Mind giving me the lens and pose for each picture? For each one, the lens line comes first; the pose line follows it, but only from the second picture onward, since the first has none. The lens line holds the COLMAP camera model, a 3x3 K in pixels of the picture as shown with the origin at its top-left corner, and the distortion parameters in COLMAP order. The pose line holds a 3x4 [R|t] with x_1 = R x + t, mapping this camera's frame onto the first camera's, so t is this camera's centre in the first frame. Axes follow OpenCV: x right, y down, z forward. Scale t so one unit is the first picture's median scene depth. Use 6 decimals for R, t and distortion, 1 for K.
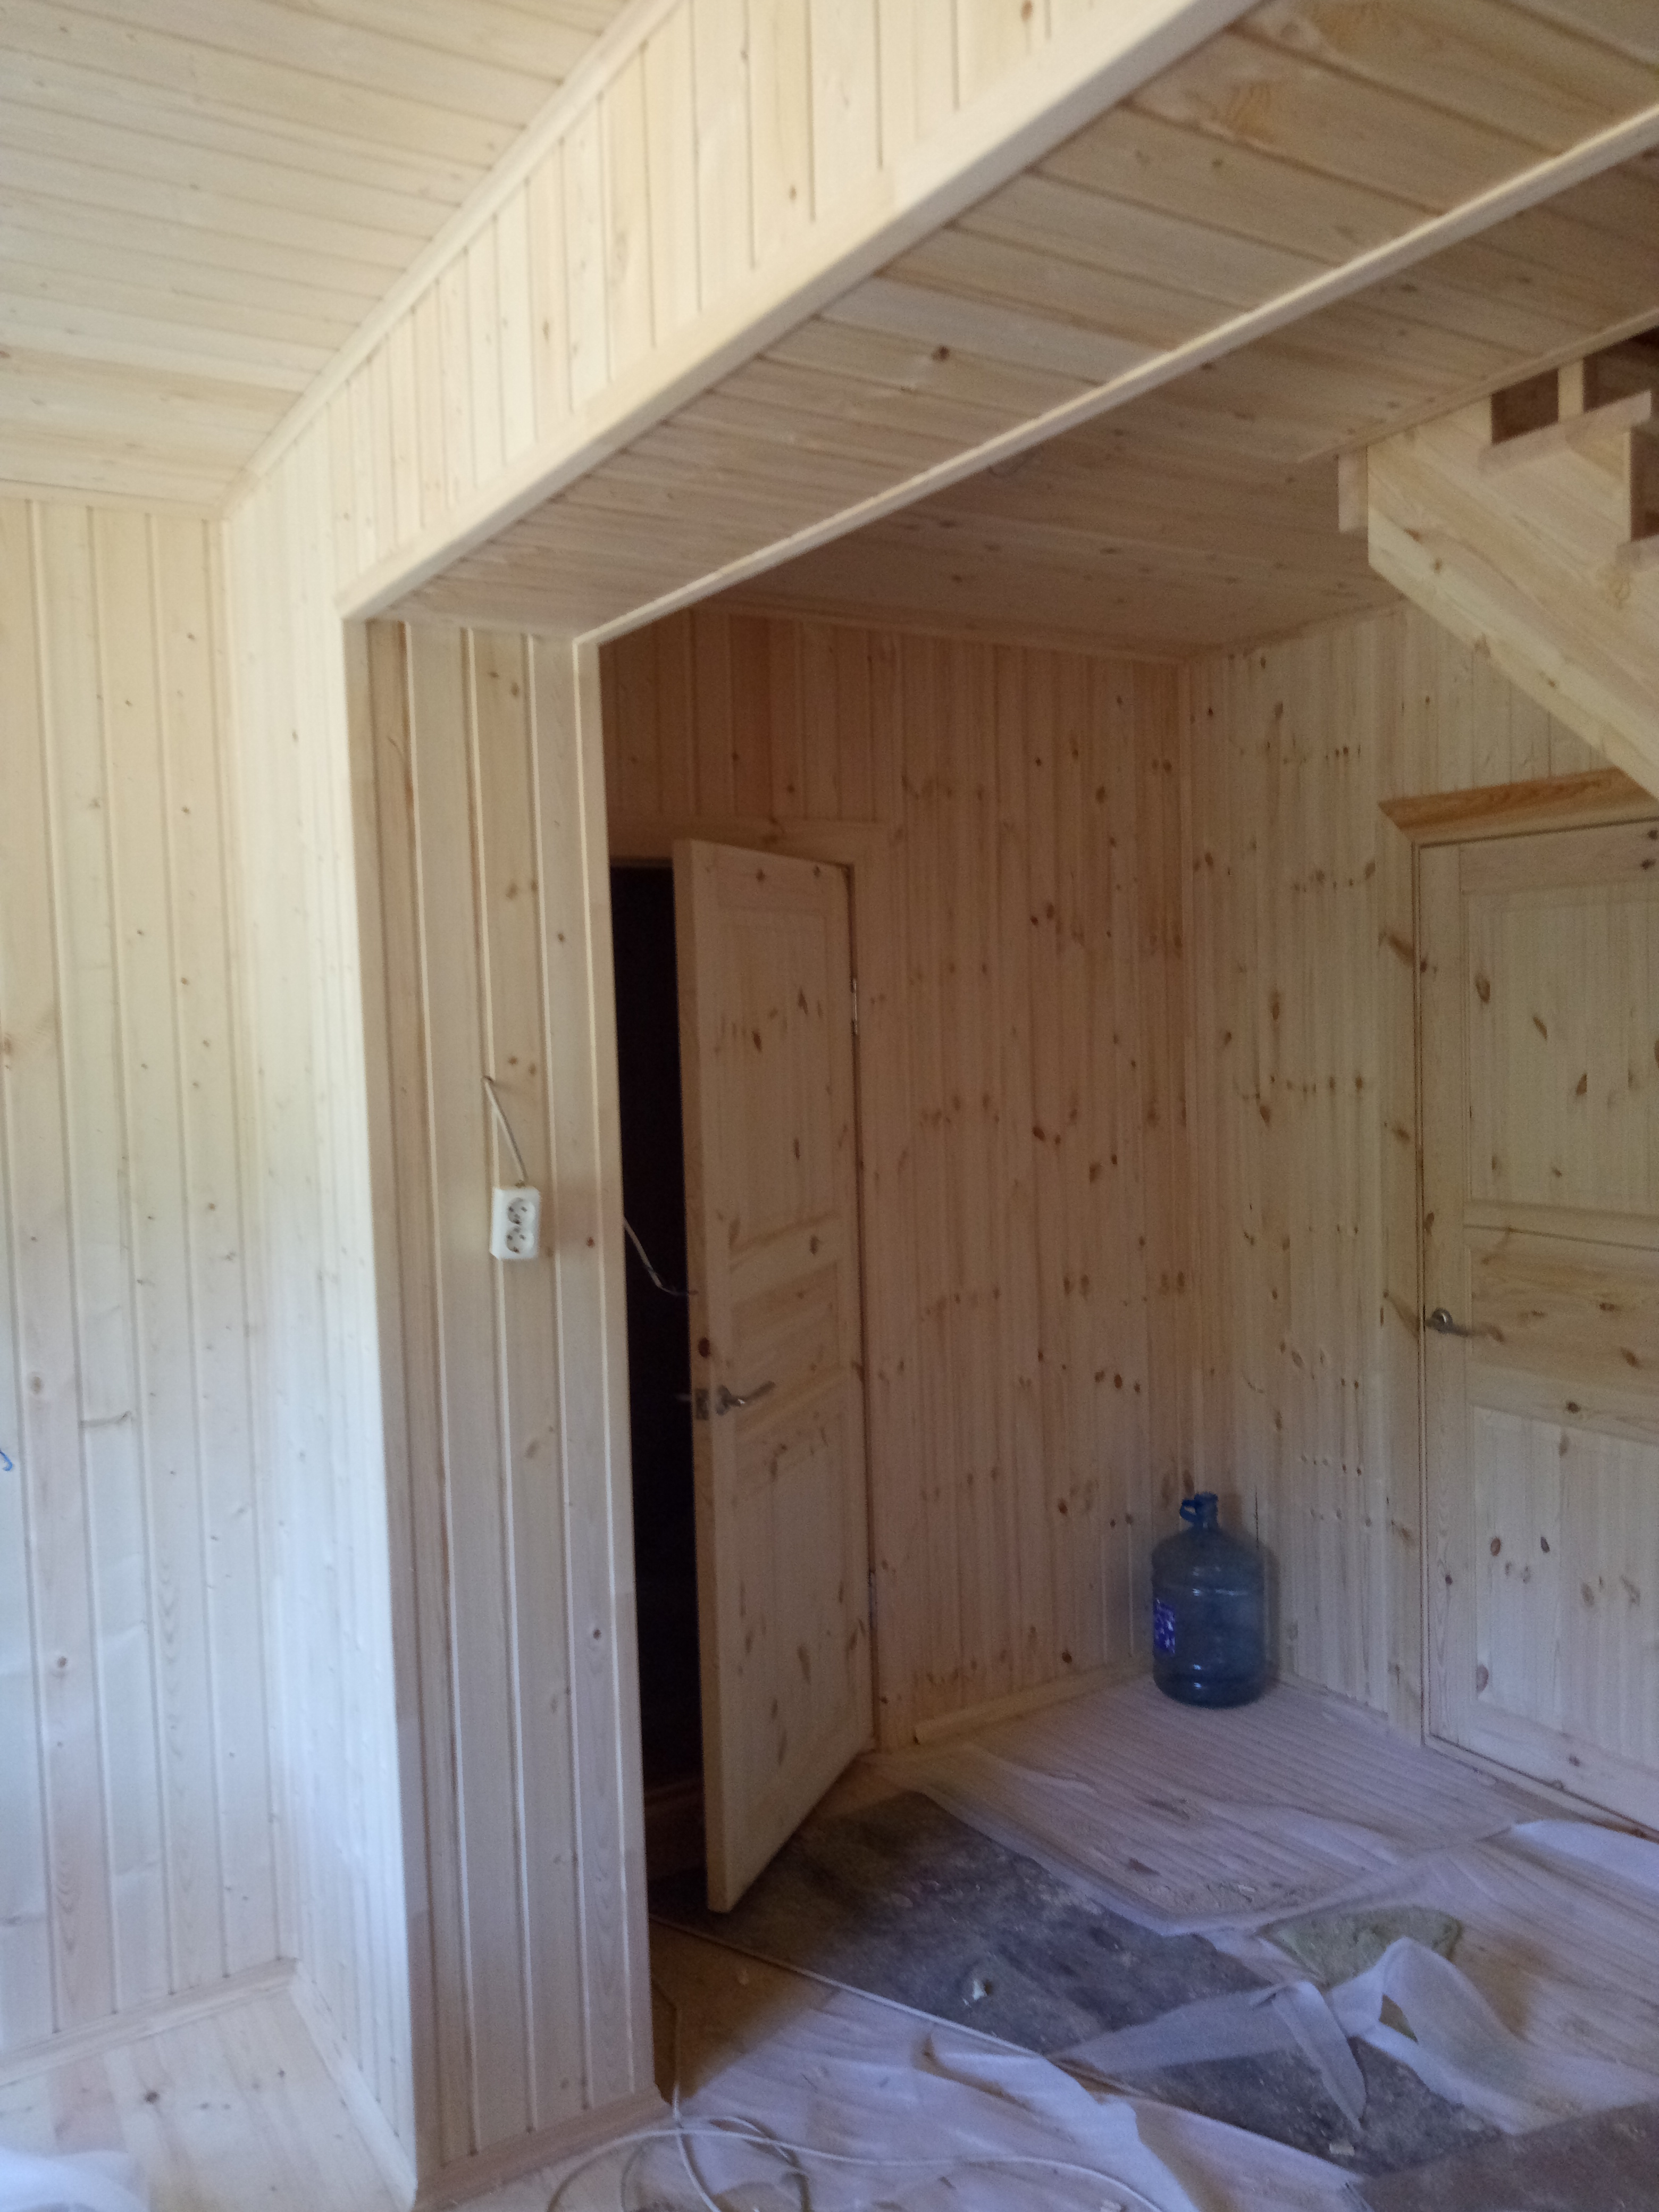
lens RADIAL K [[1706.5, 0, 829.5], [0, 1706.5, 1106.0], [0, 0, 1]] dist [0.008635, -0.002163]
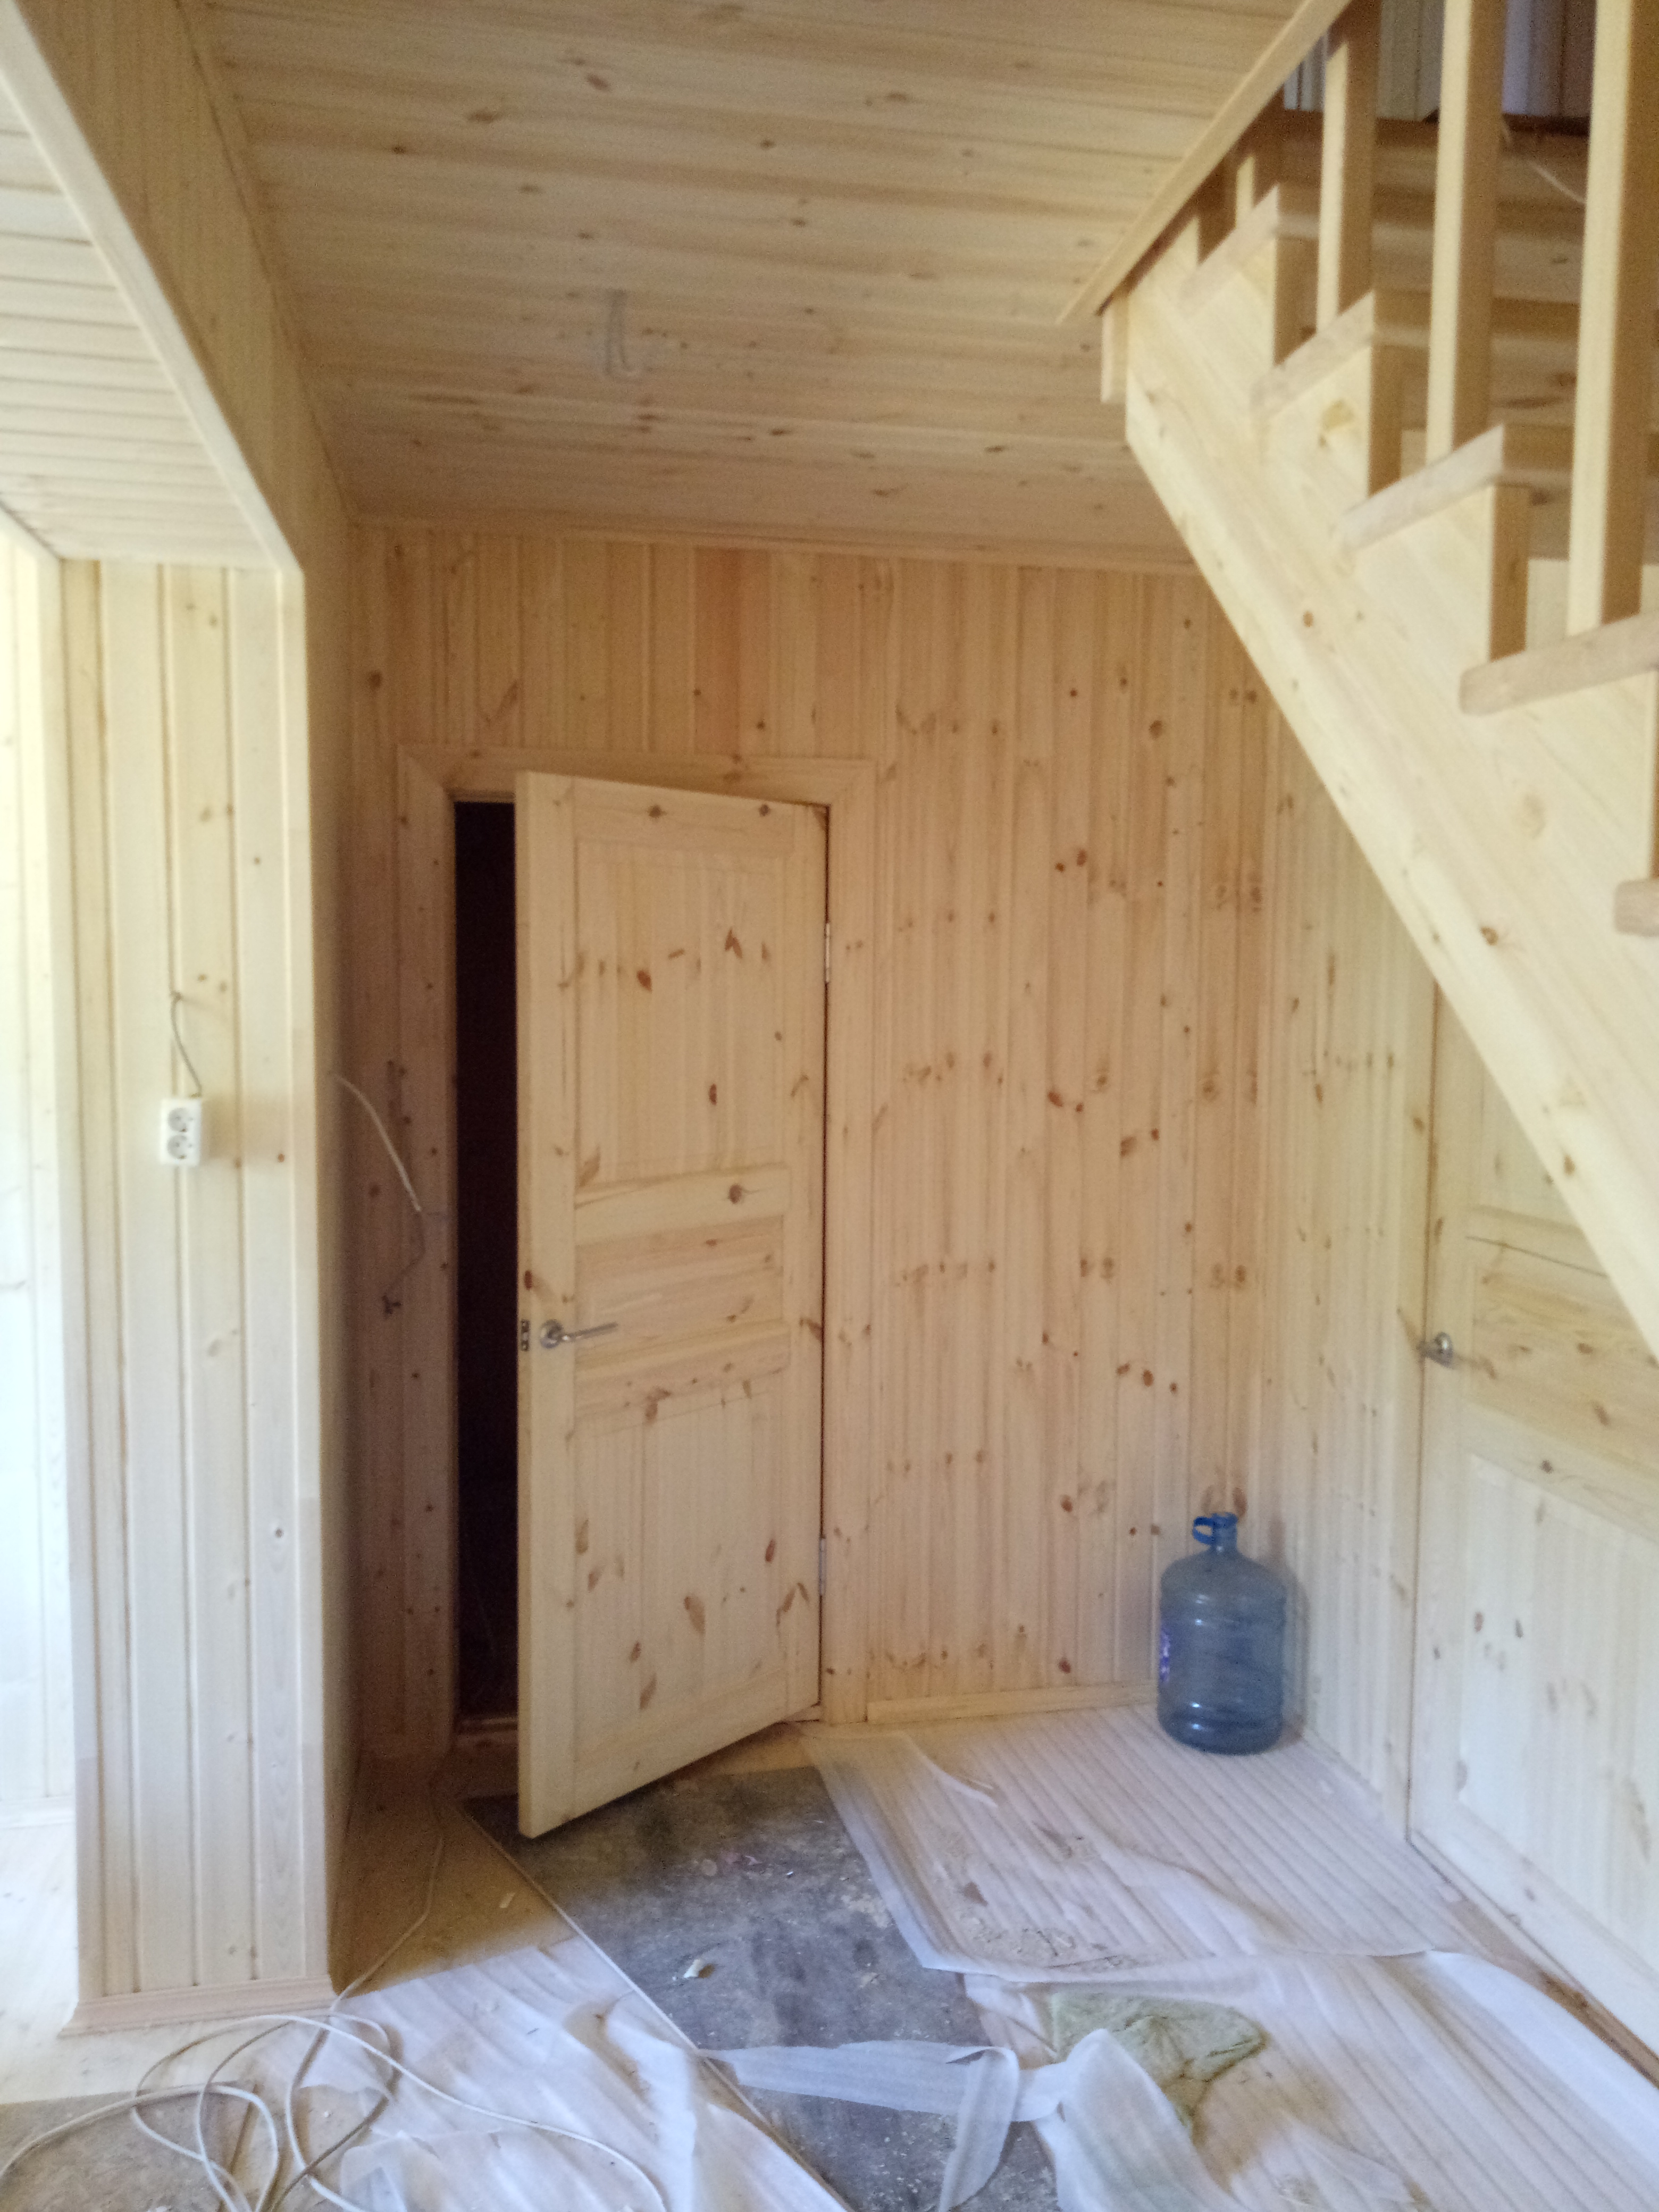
lens RADIAL K [[1690.1, 0, 827.7], [0, 1690.1, 1112.2], [0, 0, 1]] dist [0.015315, 0.001225]
pose [[0.929459, 0.065332, -0.363094, 0.395367], [-0.057002, 0.997808, 0.033620, -0.000548], [0.364494, -0.010551, 0.931146, 0.120484]]
